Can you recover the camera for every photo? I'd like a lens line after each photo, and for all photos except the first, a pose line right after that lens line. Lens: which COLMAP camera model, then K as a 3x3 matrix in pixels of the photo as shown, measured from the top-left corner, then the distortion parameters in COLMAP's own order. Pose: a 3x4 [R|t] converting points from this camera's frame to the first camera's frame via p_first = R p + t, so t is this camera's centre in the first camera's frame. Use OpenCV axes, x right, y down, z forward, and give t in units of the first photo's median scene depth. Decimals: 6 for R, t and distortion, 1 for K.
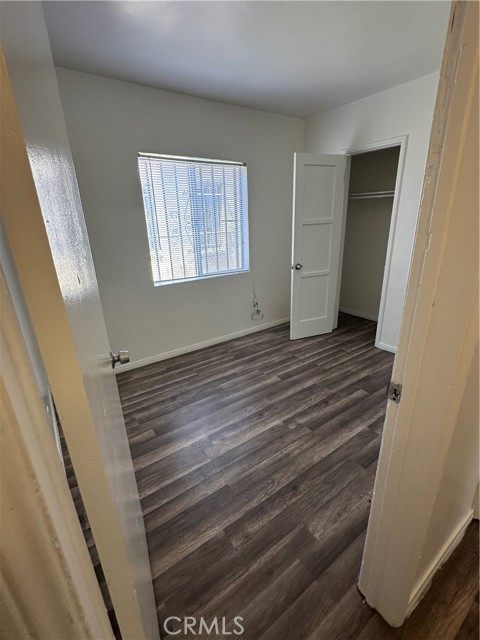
lens RADIAL K [[293.5, 0, 241.6], [0, 293.5, 319.7], [0, 0, 1]] dist [-0.002701, -0.000258]
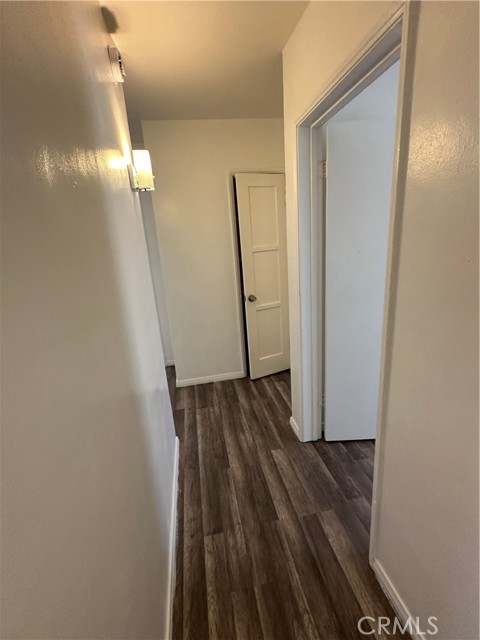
lens RADIAL K [[293.5, 0, 240.9], [0, 293.5, 321.0], [0, 0, 1]] dist [-0.002701, -0.000258]
pose [[-0.419983, 0.308590, -0.853456, 0.548733], [-0.214022, 0.880211, 0.423583, -0.331305], [0.881935, 0.360555, -0.303629, 0.868366]]
